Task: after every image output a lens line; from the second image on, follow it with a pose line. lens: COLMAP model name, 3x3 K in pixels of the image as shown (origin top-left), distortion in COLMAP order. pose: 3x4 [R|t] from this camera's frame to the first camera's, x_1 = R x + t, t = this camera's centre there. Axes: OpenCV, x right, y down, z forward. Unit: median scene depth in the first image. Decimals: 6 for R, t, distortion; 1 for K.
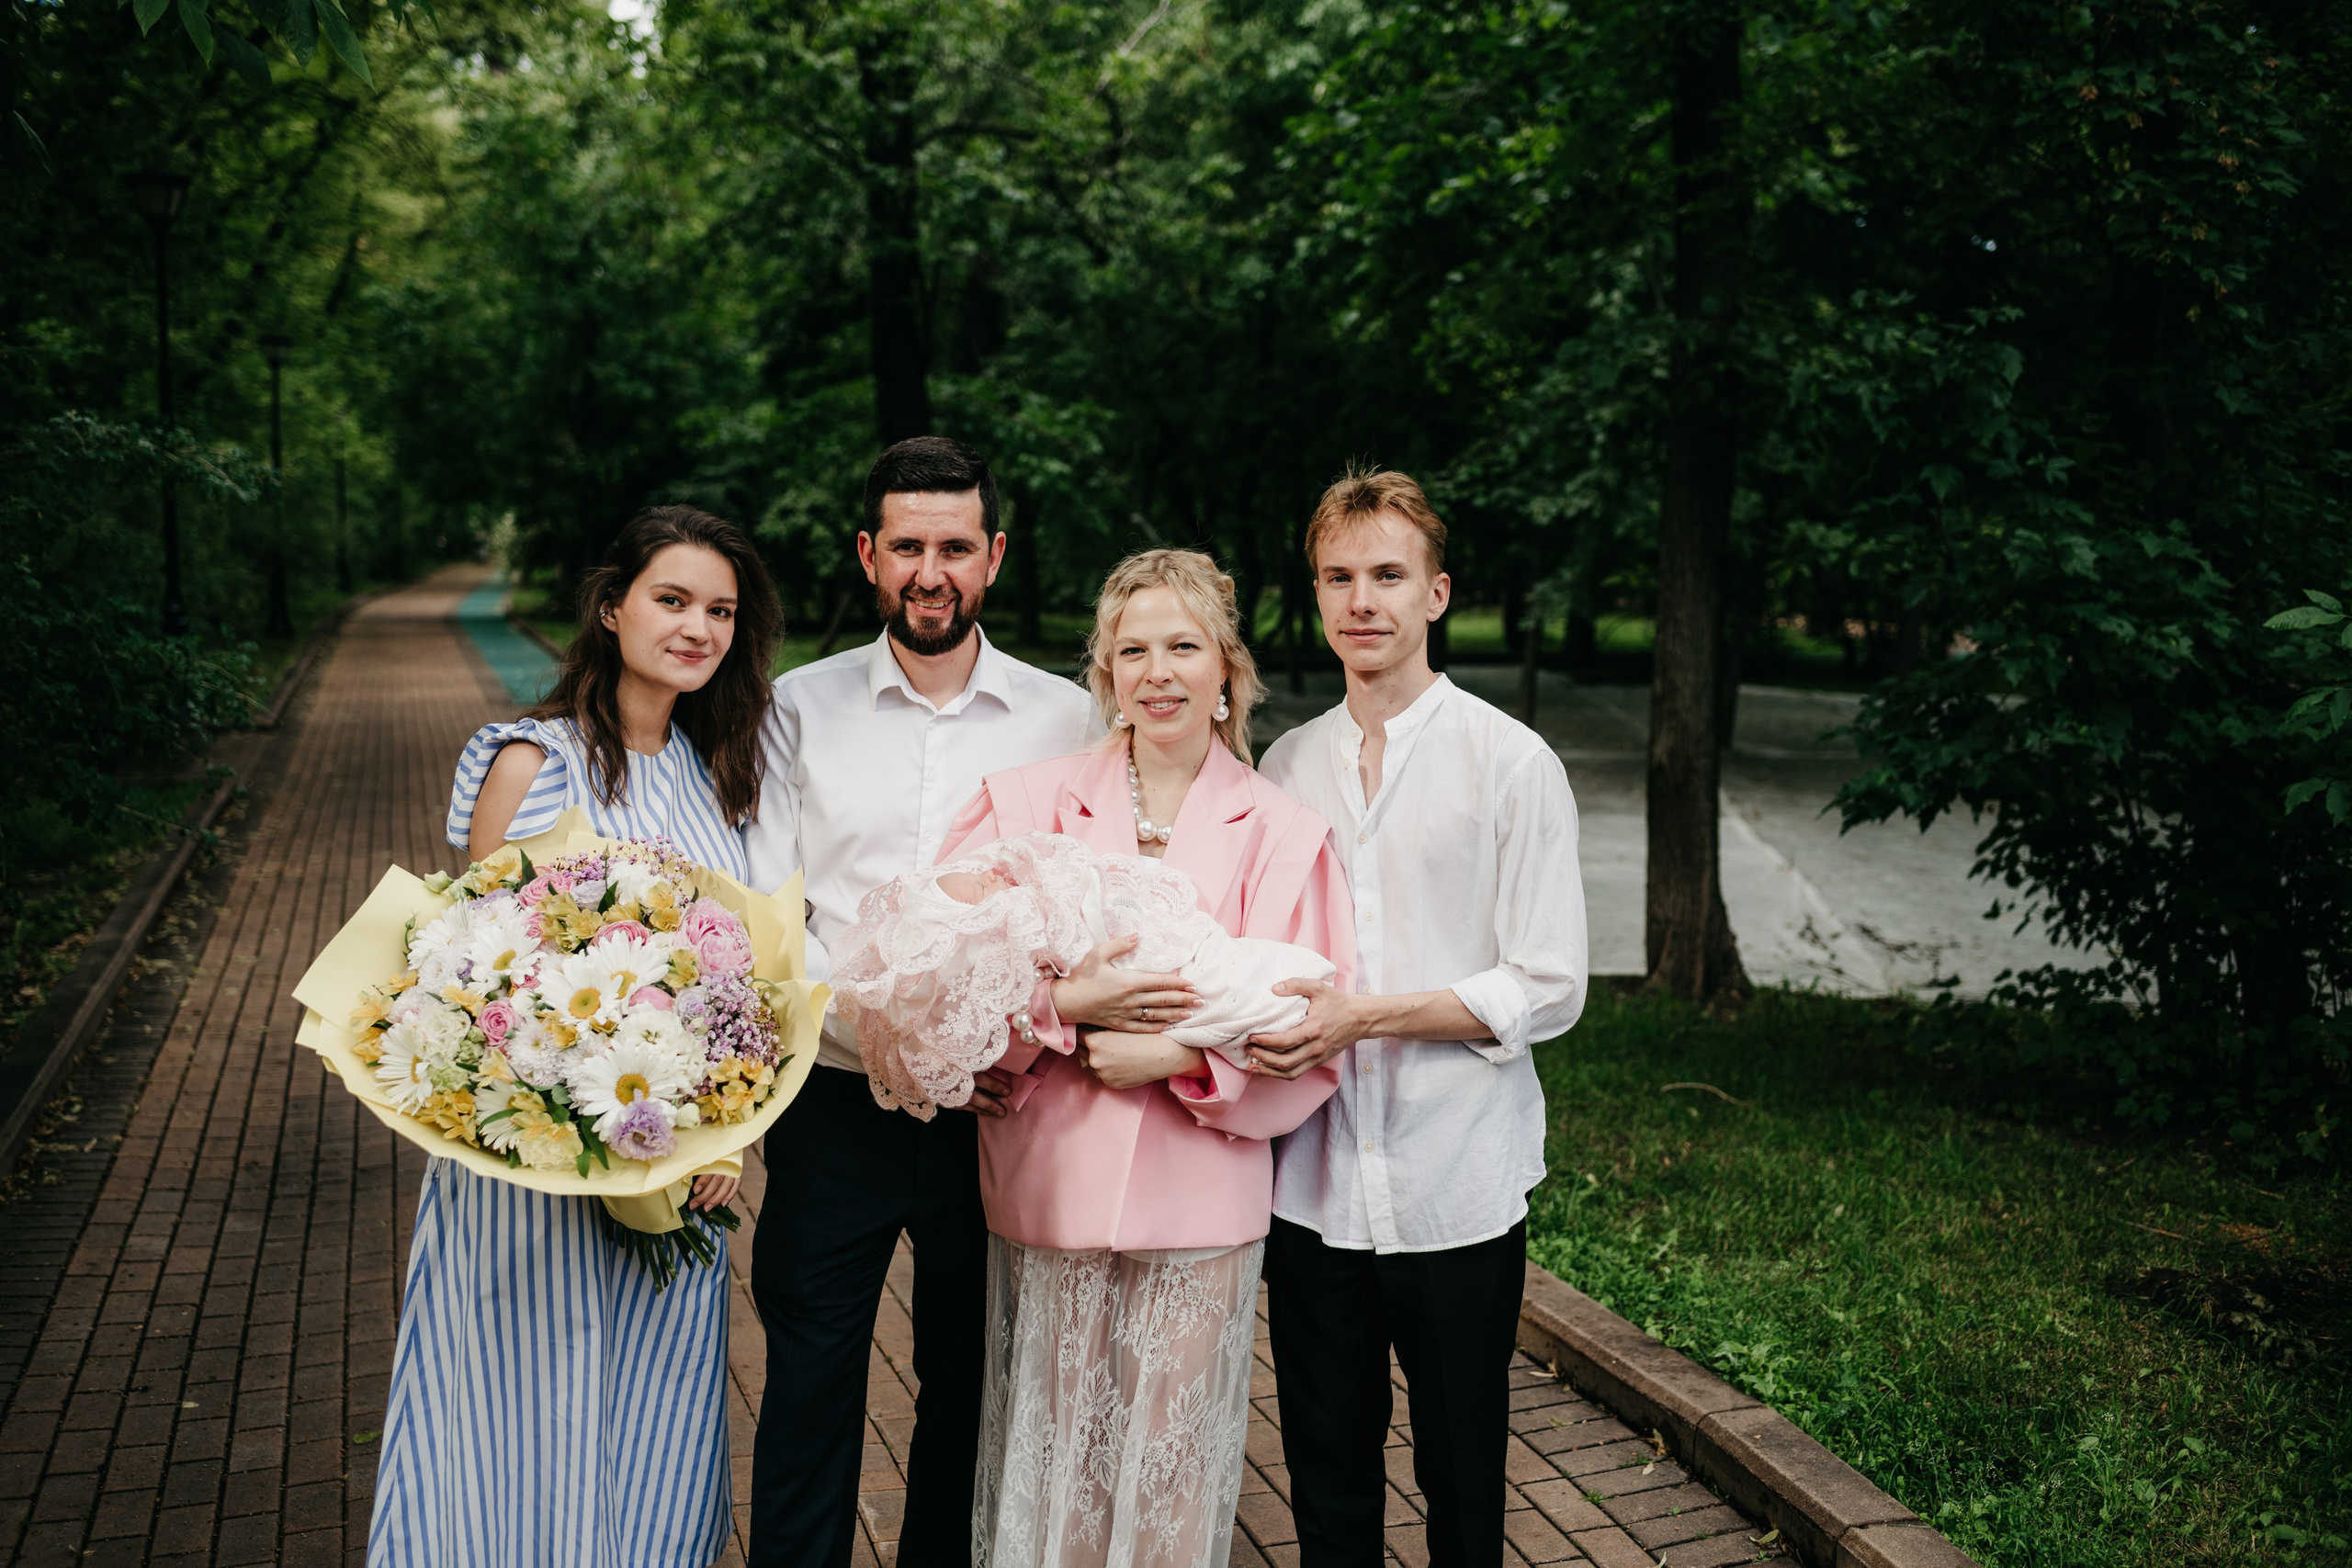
lens RADIAL K [[2292.3, 0, 1176.0], [0, 2292.3, 784.0], [0, 0, 1]] dist [-0.100435, 0.104096]
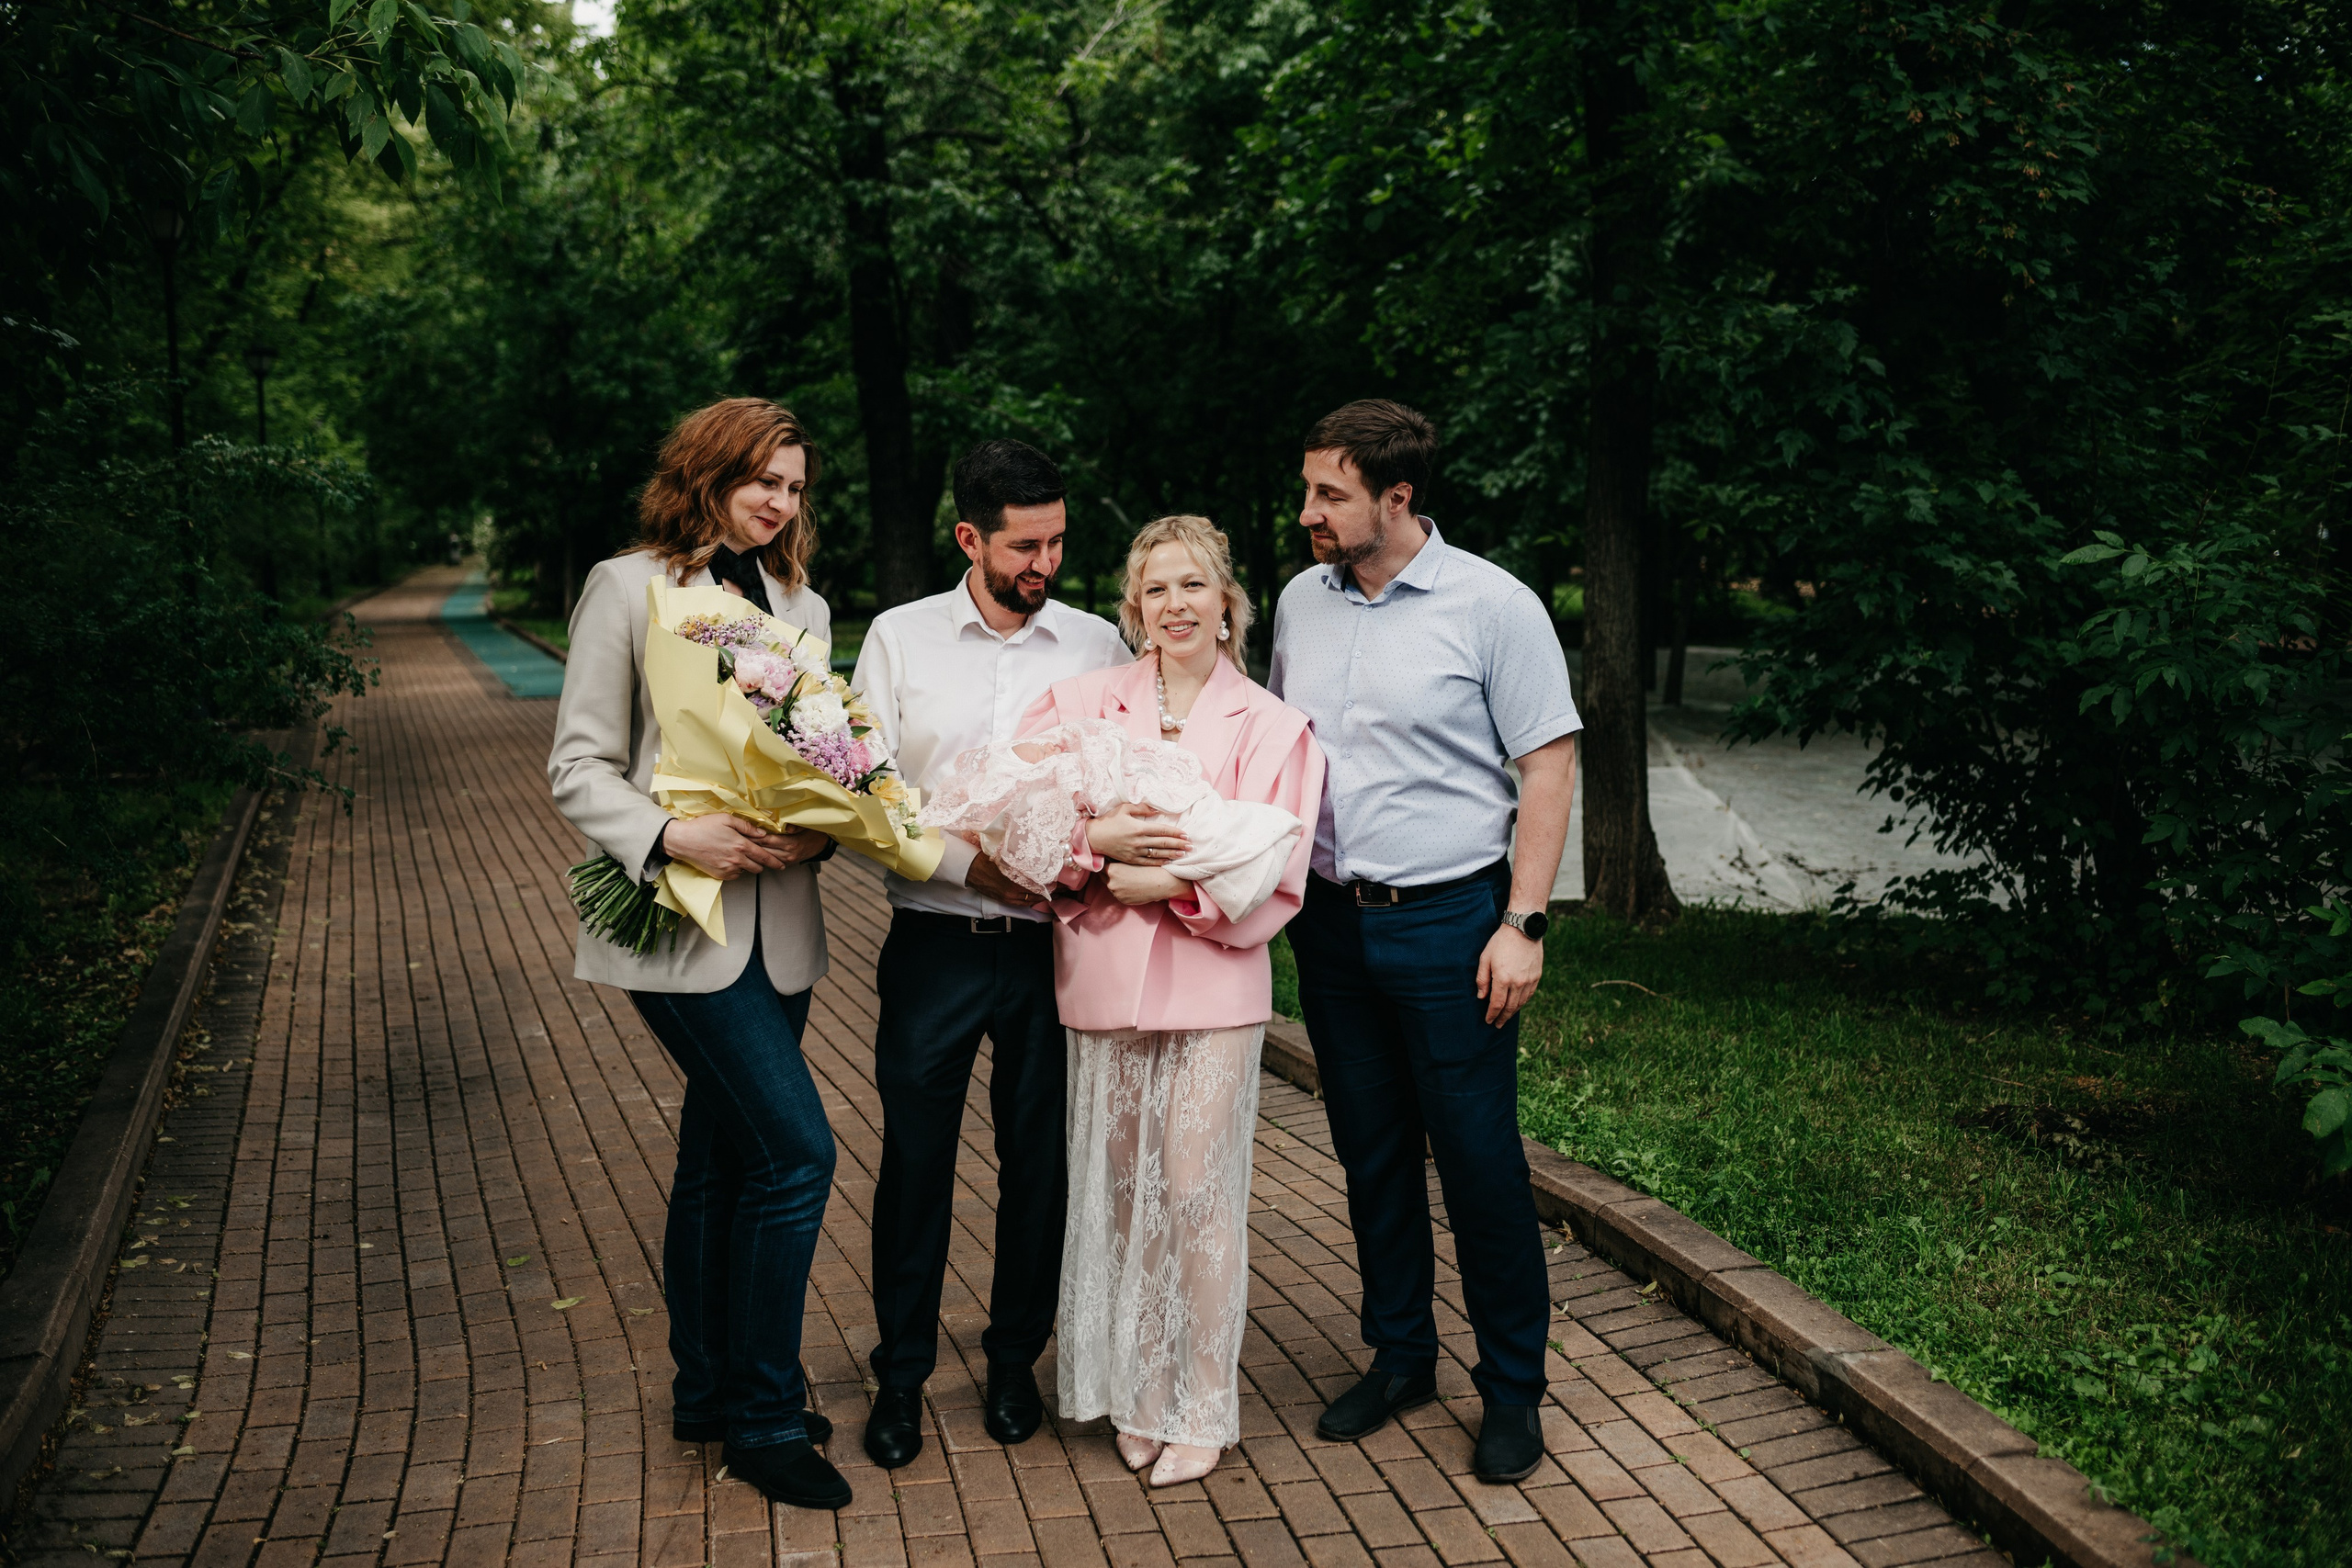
lens RADIAL K [[2292.3, 0, 1176.0], [0, 2292.3, 784.0], [0, 0, 1]] dist [-0.100435, 0.104096]
pose [[0.999485, -0.029933, 0.011547, -0.003595], [0.029846, 0.999525, 0.007662, 0.015449], [-0.011771, -0.007314, 0.999904, -0.117697]]
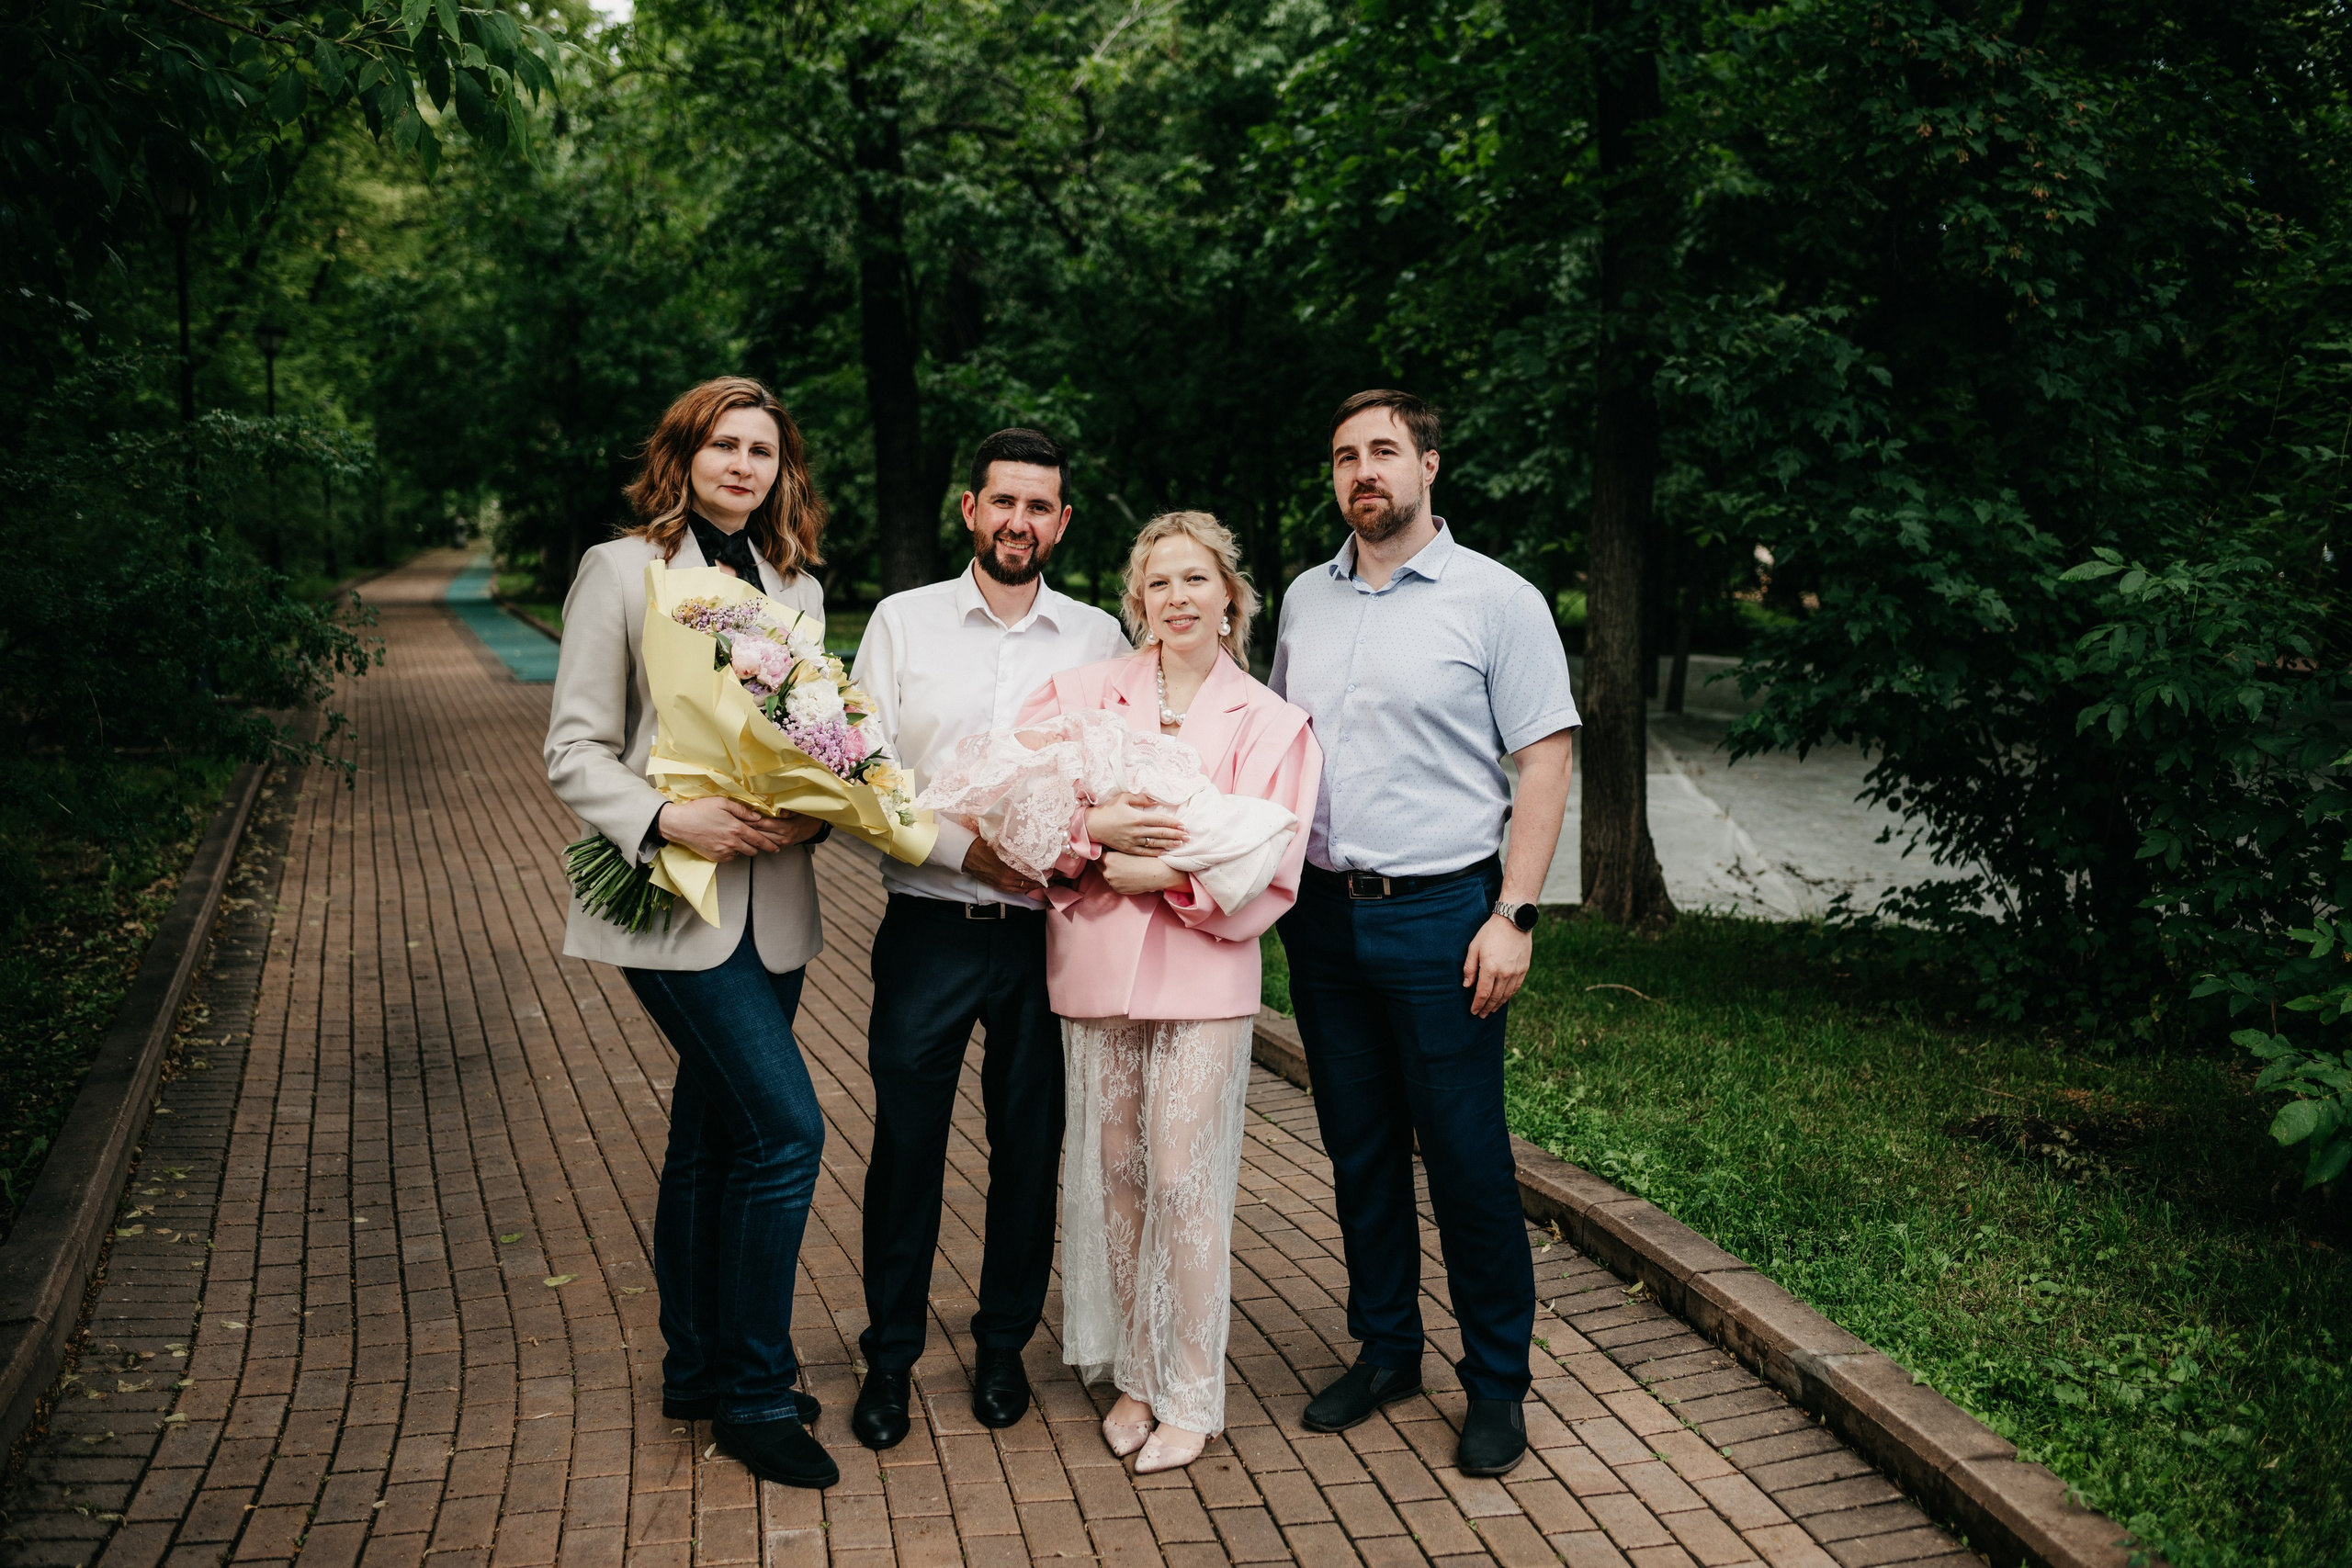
lens RADIAL K [[2292.3, 0, 1176.0], [0, 2292.3, 784.0], [0, 0, 1]] dist [-0.100435, 0.104096]
pose [[0.999895, -0.009036, 0.011322, -0.003418], [0.008942, 0.999926, 0.008277, 0.016823], [-0.011396, -0.008175, 0.999902, -0.120977]]
